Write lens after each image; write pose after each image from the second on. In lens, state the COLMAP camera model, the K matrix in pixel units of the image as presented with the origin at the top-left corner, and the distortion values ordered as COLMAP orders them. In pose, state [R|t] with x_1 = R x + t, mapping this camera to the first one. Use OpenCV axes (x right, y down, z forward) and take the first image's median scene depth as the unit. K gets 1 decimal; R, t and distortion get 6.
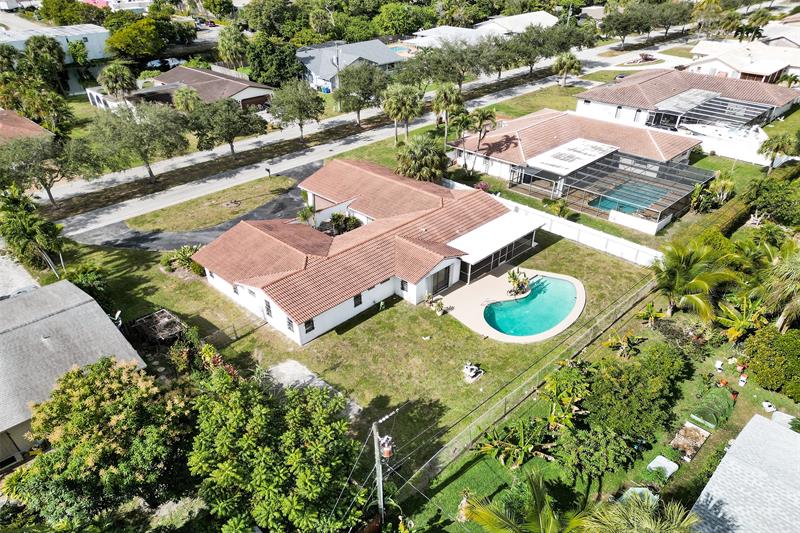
lens RADIAL K [[581.2, 0, 396.5], [0, 581.2, 277.3], [0, 0, 1]] dist [0.091719, -0.102698]
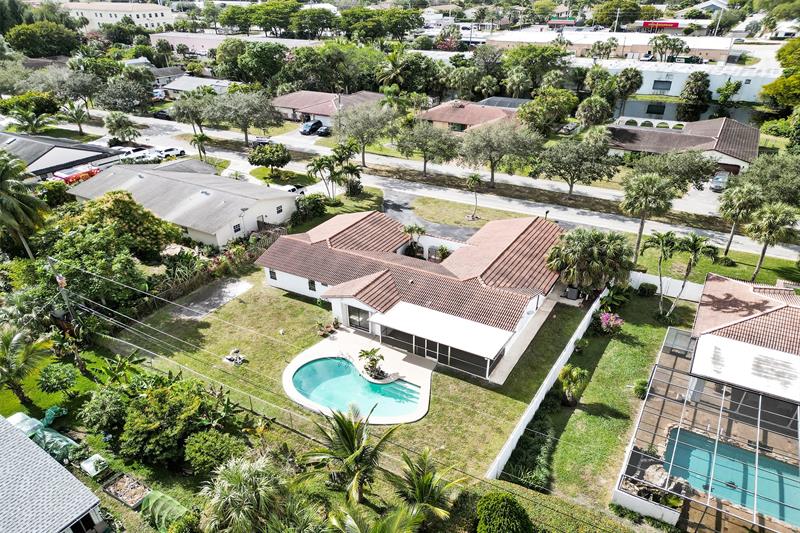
lens RADIAL K [[553.6, 0, 398.3], [0, 553.6, 304.3], [0, 0, 1]] dist [0.090689, -0.091447]
pose [[0.250628, 0.493628, -0.832776, 0.632358], [-0.487296, 0.807633, 0.332070, -0.264556], [0.836497, 0.322583, 0.442959, 0.434353]]
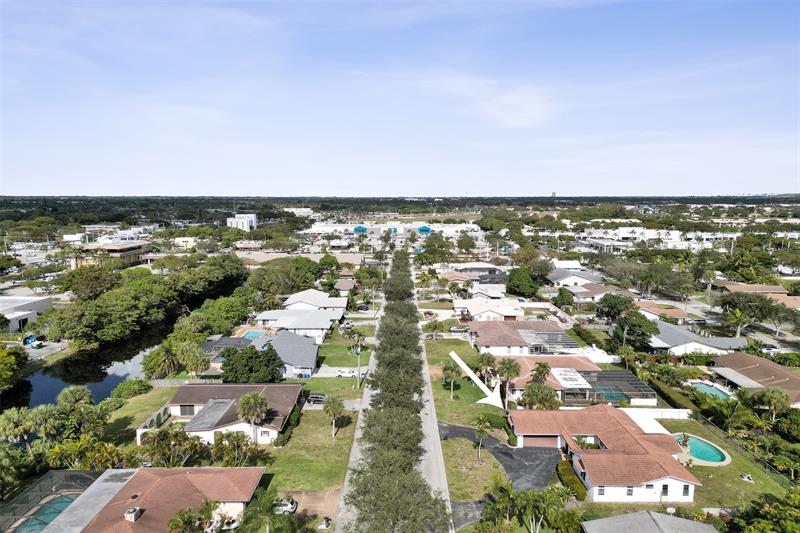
lens RADIAL K [[569.0, 0, 400.0], [0, 569.0, 266.5], [0, 0, 1]] dist [0.091919, -0.097611]
pose [[0.713500, -0.077687, 0.696335, -1.238773], [0.352469, 0.898722, -0.260891, -0.239604], [-0.605544, 0.431582, 0.668621, 0.028185]]
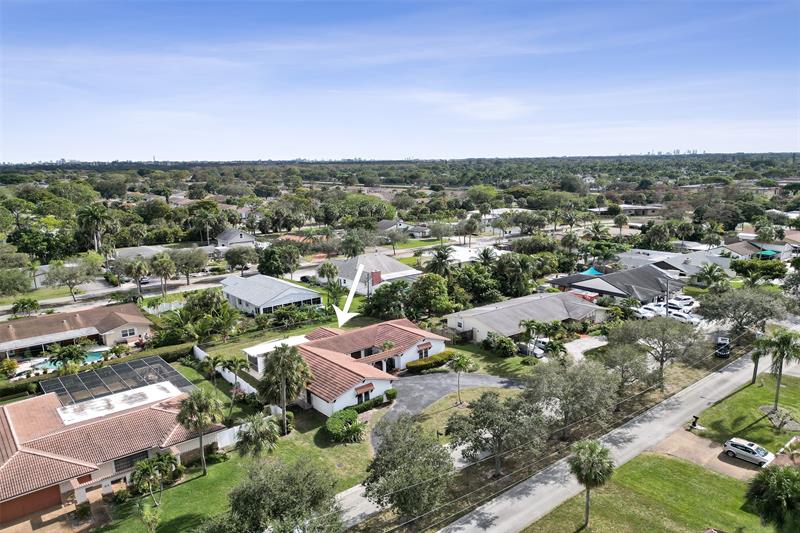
lens RADIAL K [[560.3, 0, 397.1], [0, 560.3, 262.9], [0, 0, 1]] dist [0.090085, -0.094295]
pose [[-0.995061, 0.002179, 0.099243, -0.255768], [0.066940, 0.752971, 0.654640, -0.992813], [-0.073301, 0.658050, -0.749398, 1.561628]]
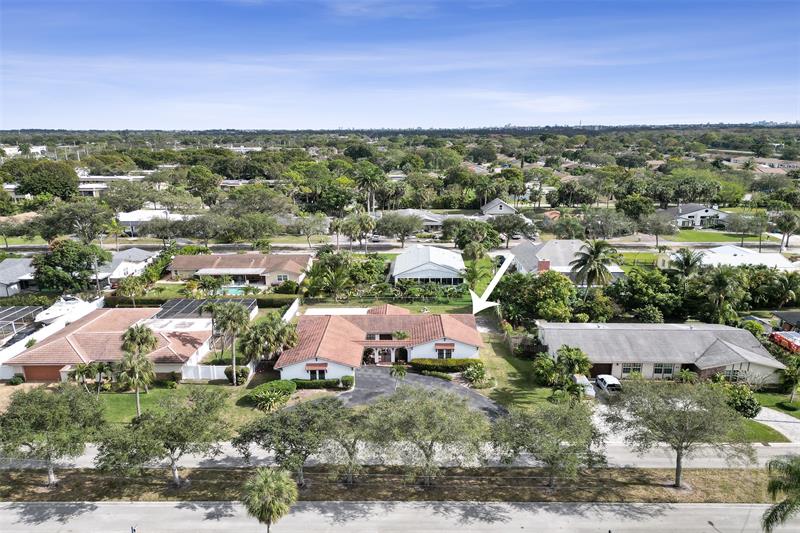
lens RADIAL K [[581.2, 0, 396.5], [0, 581.2, 277.3], [0, 0, 1]] dist [0.091719, -0.102698]
pose [[-0.693387, -0.164762, 0.701475, -0.895602], [0.379005, 0.744569, 0.549520, -0.805792], [-0.612837, 0.646893, -0.453829, 1.243231]]
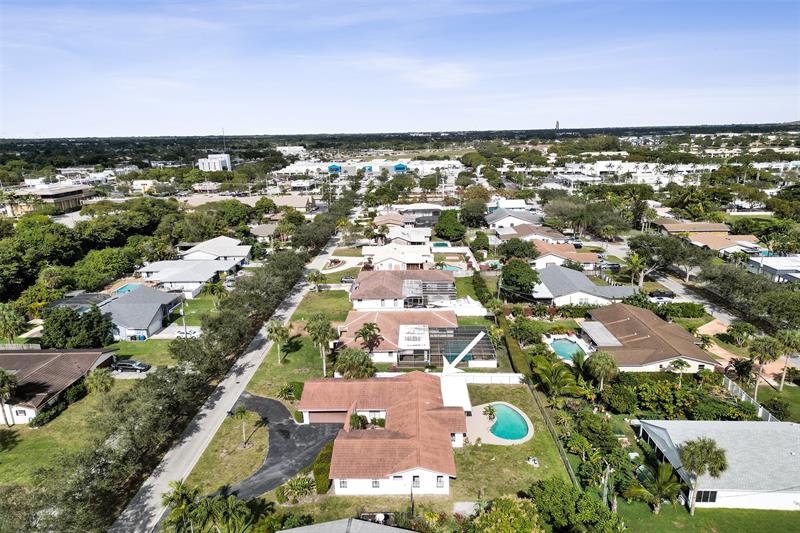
lens RADIAL K [[560.3, 0, 397.1], [0, 560.3, 262.9], [0, 0, 1]] dist [0.090085, -0.094295]
pose [[0.726683, -0.161399, 0.667744, -0.732382], [0.362160, 0.915972, -0.172728, -0.147467], [-0.583757, 0.367348, 0.724074, -0.147821]]
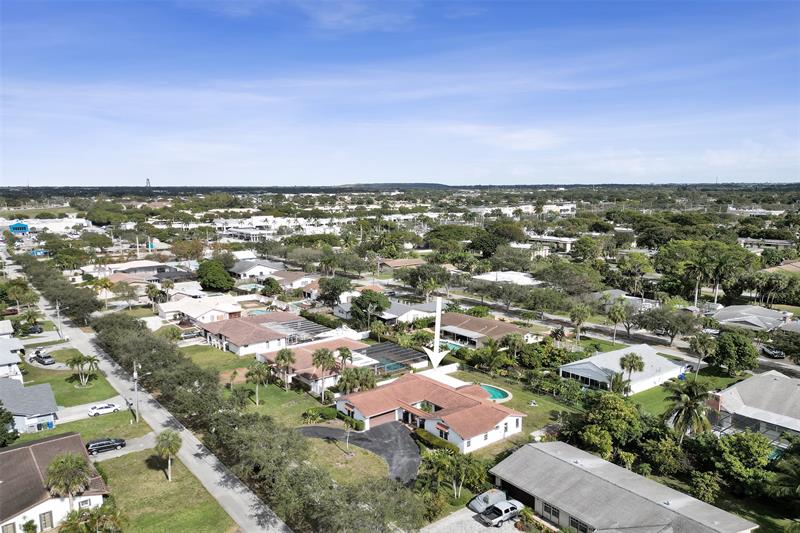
lens RADIAL K [[581.2, 0, 396.5], [0, 581.2, 277.3], [0, 0, 1]] dist [0.091719, -0.102698]
pose [[0.126341, -0.148422, 0.980821, -1.442158], [0.511301, 0.857028, 0.063828, -0.476928], [-0.850064, 0.493430, 0.184166, 0.442240]]
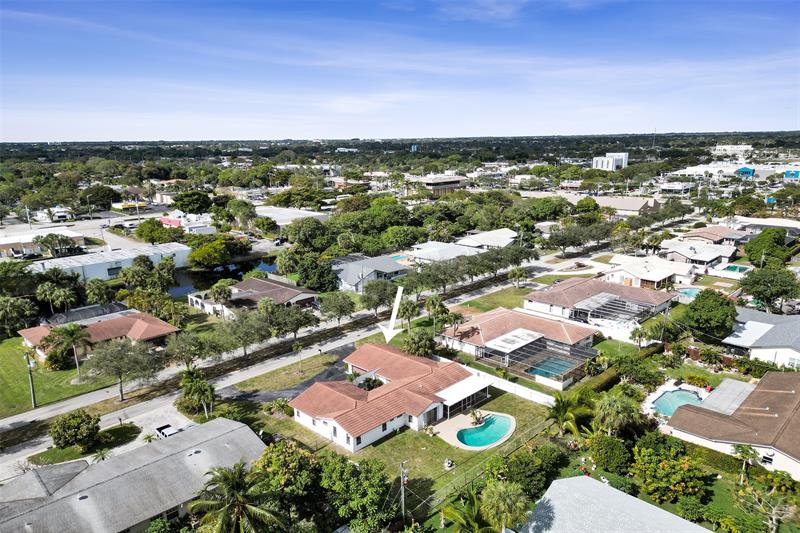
lens RADIAL K [[560.3, 0, 397.1], [0, 560.3, 262.9], [0, 0, 1]] dist [0.090085, -0.094295]
pose [[0.999965, -0.007618, 0.003388, -0.019943], [0.008294, 0.950279, -0.311289, 0.065555], [-0.000848, 0.311306, 0.950309, -0.510364]]
